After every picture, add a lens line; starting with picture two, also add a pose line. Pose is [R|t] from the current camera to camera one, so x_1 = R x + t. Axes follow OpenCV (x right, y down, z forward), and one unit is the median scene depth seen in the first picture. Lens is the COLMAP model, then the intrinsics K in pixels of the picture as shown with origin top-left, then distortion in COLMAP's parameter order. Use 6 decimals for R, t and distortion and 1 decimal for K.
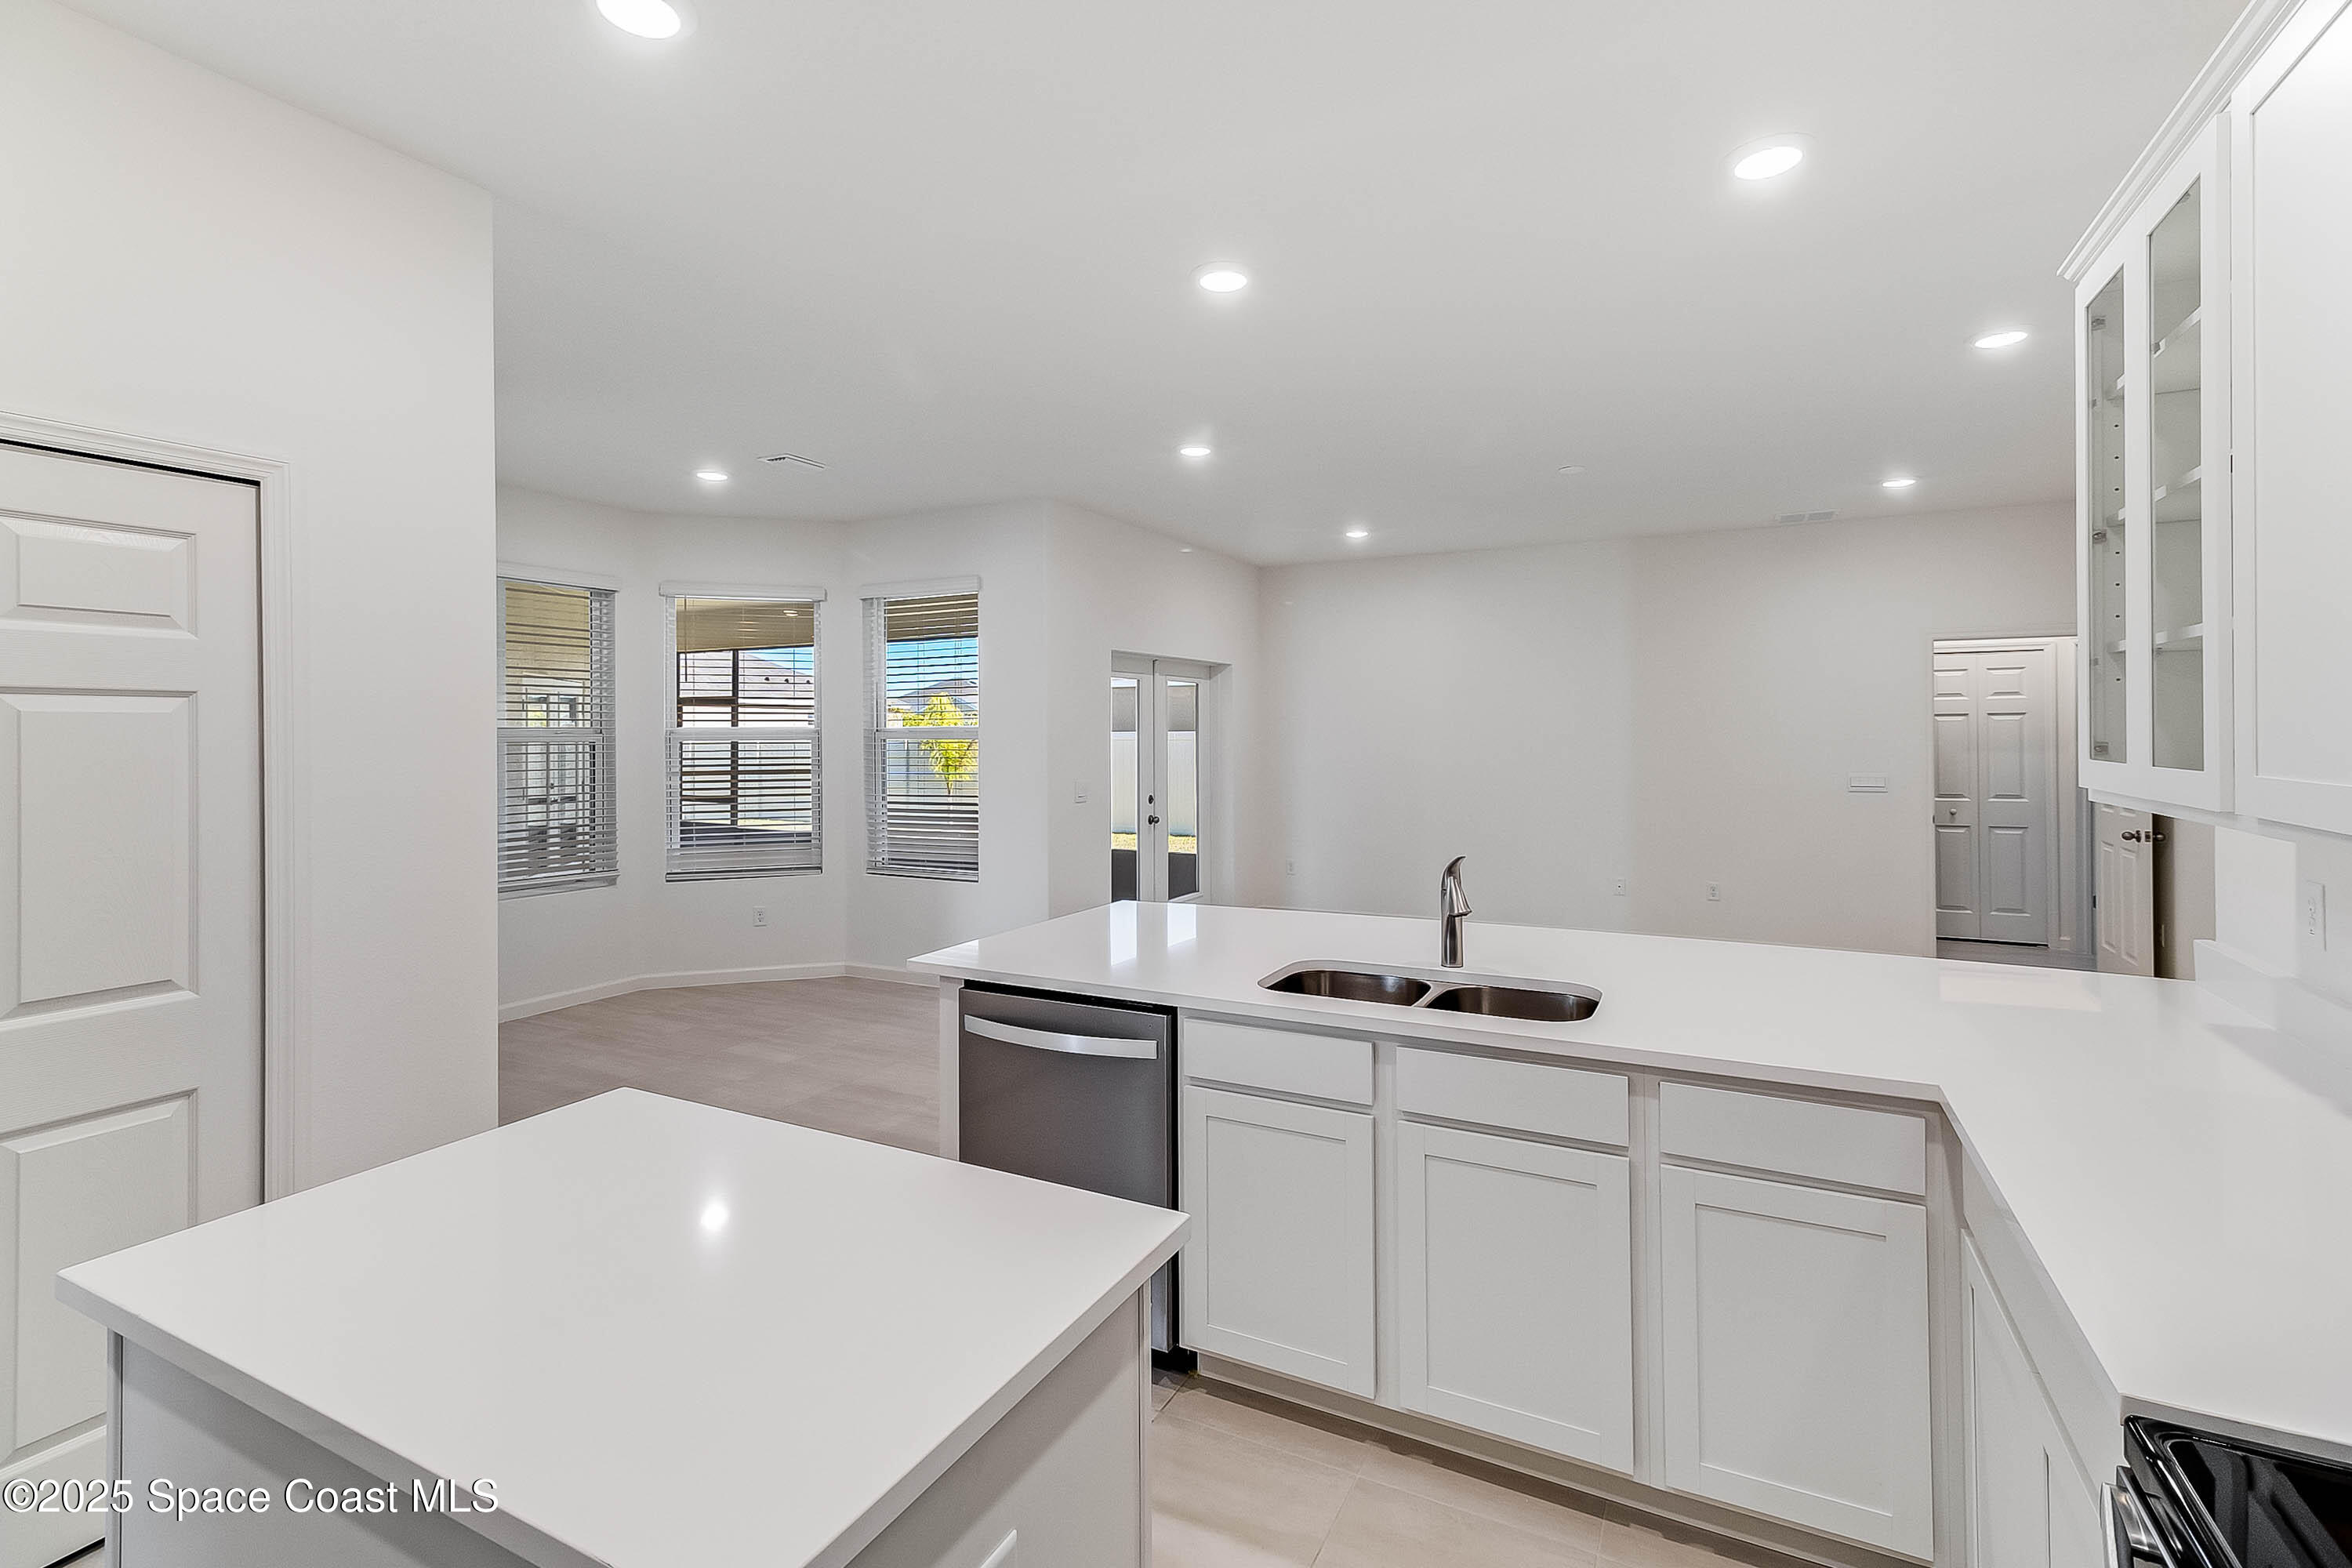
lens RADIAL K [[1077.9, 0, 1179.2], [0, 1077.9, 729.3], [0, 0, 1]] dist [0.012780, 0.000263]
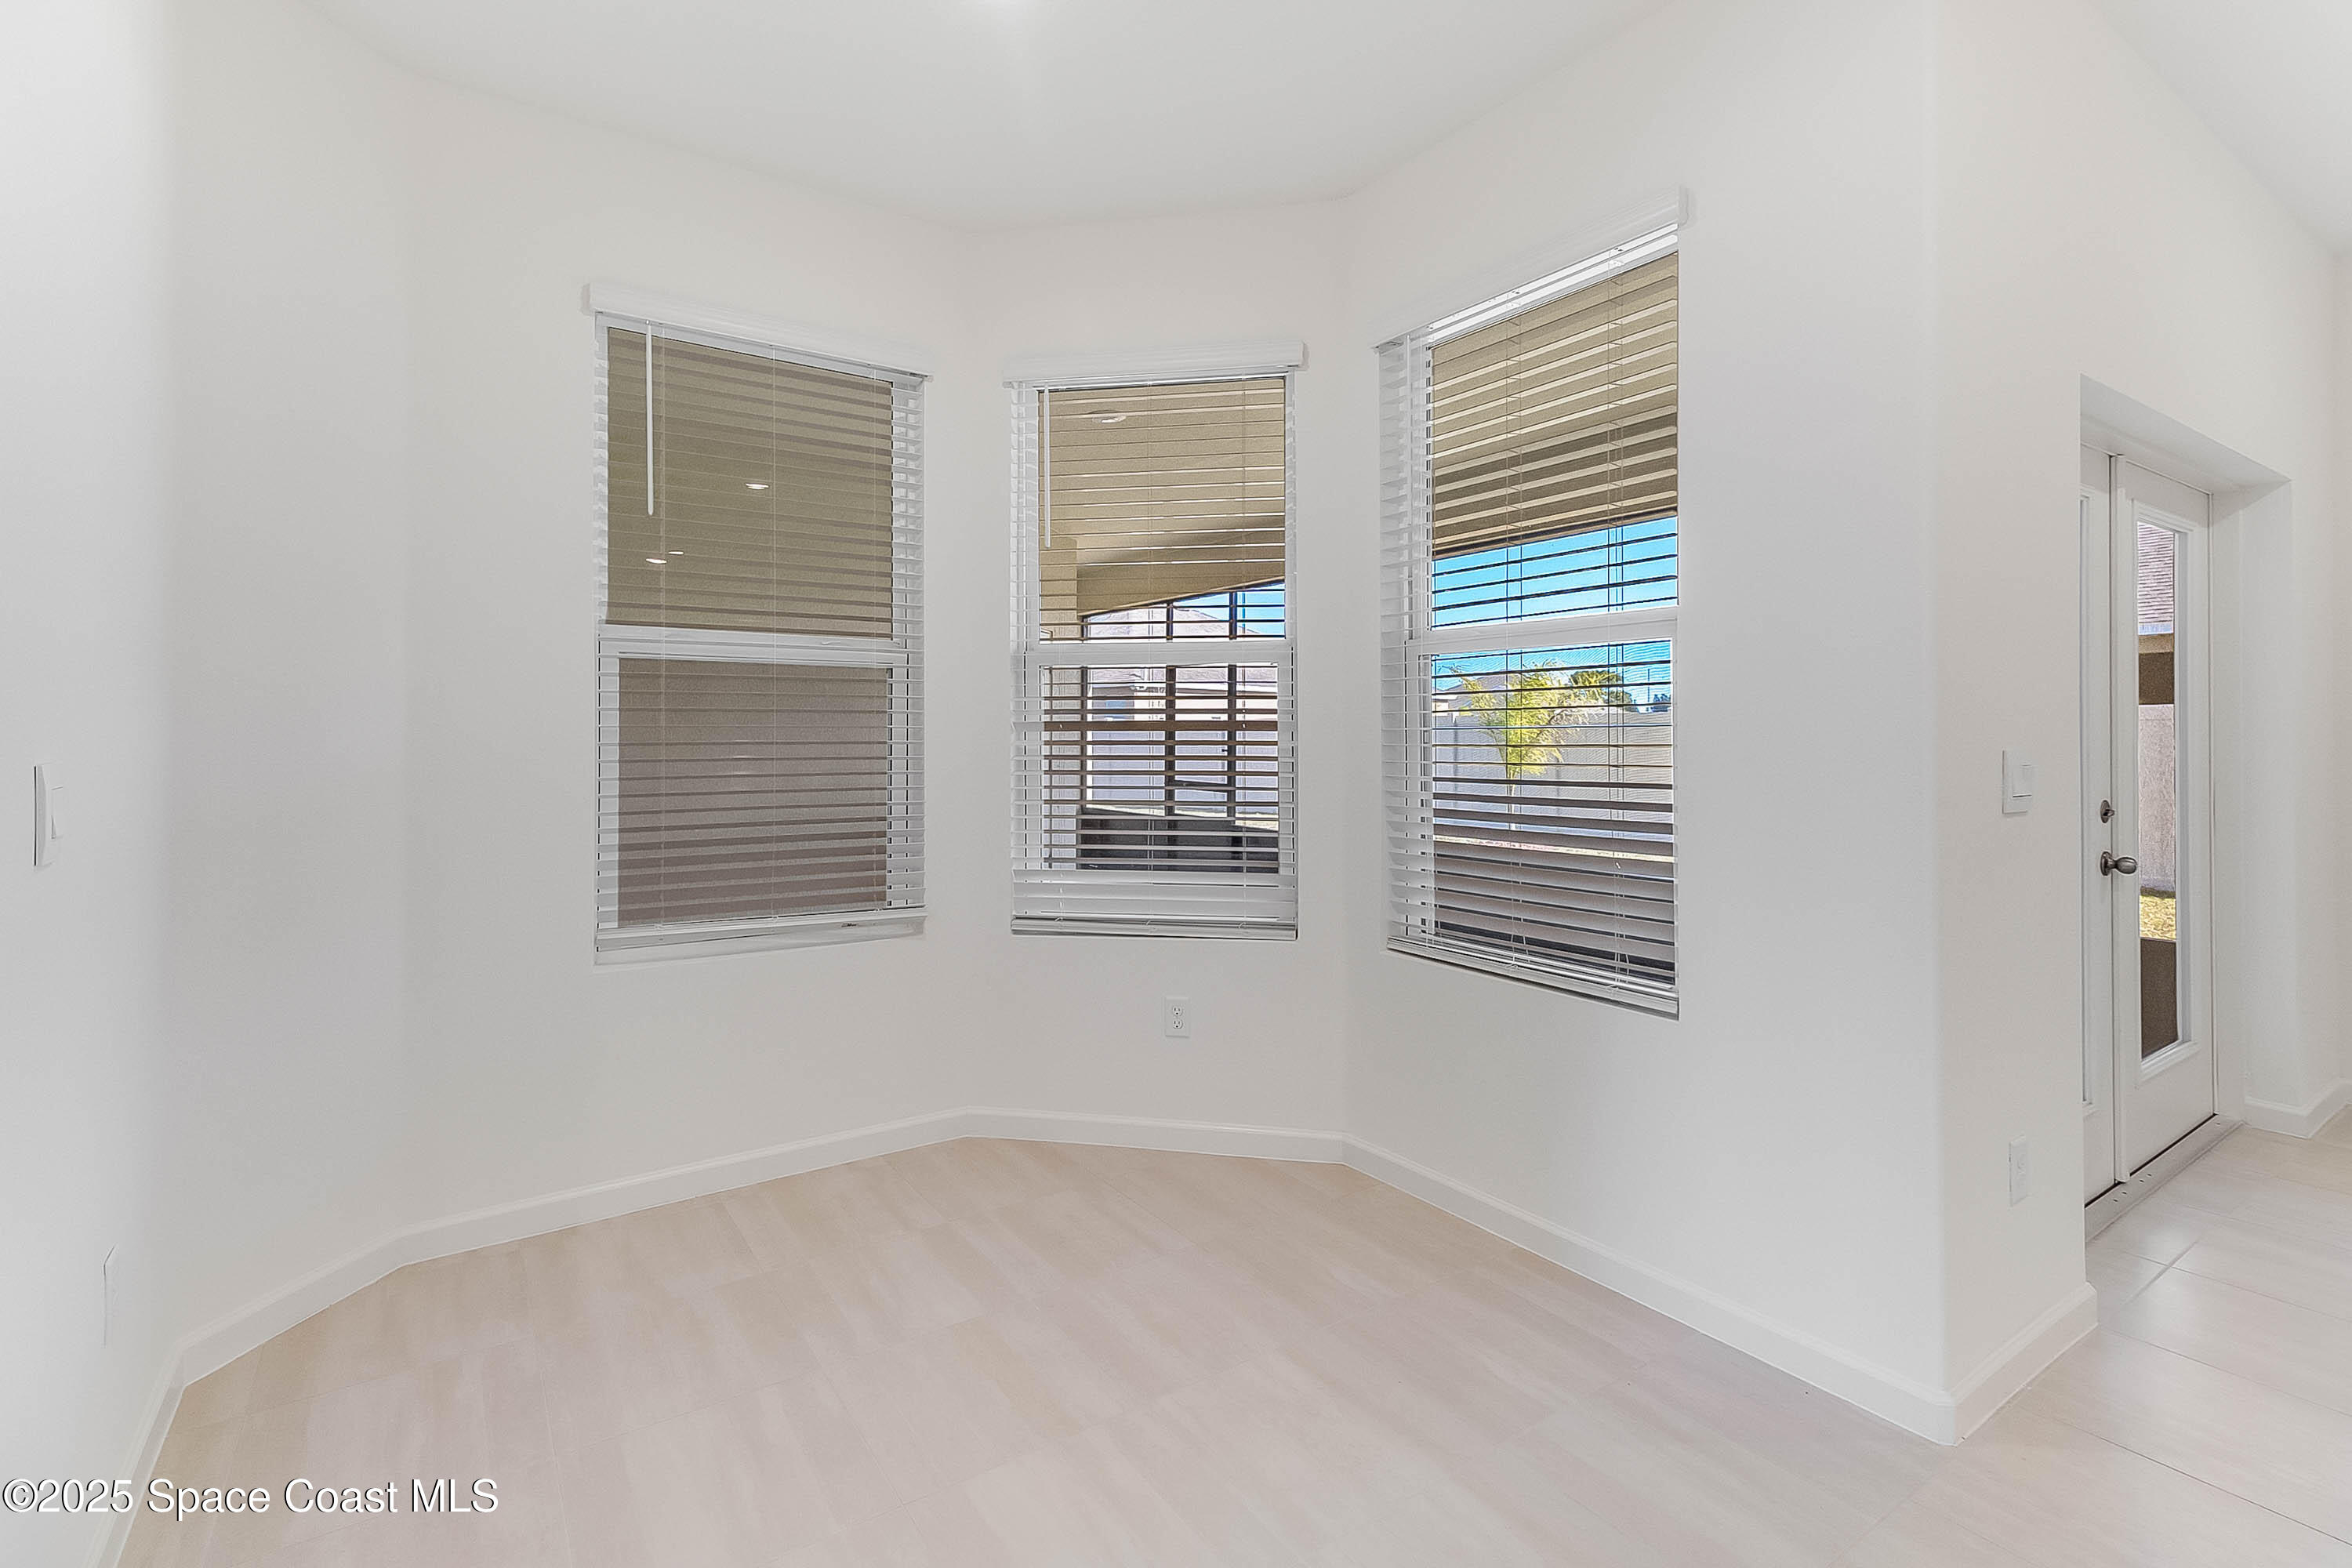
lens RADIAL K [[1077.9, 0, 1179.2], [0, 1077.9, 729.3], [0, 0, 1]] dist [0.012780, 0.000263]
pose [[0.881936, 0.004321, -0.471348, -0.150848], [-0.004669, 0.999989, 0.000432, 0.040626], [0.471345, 0.001819, 0.881947, 0.550796]]
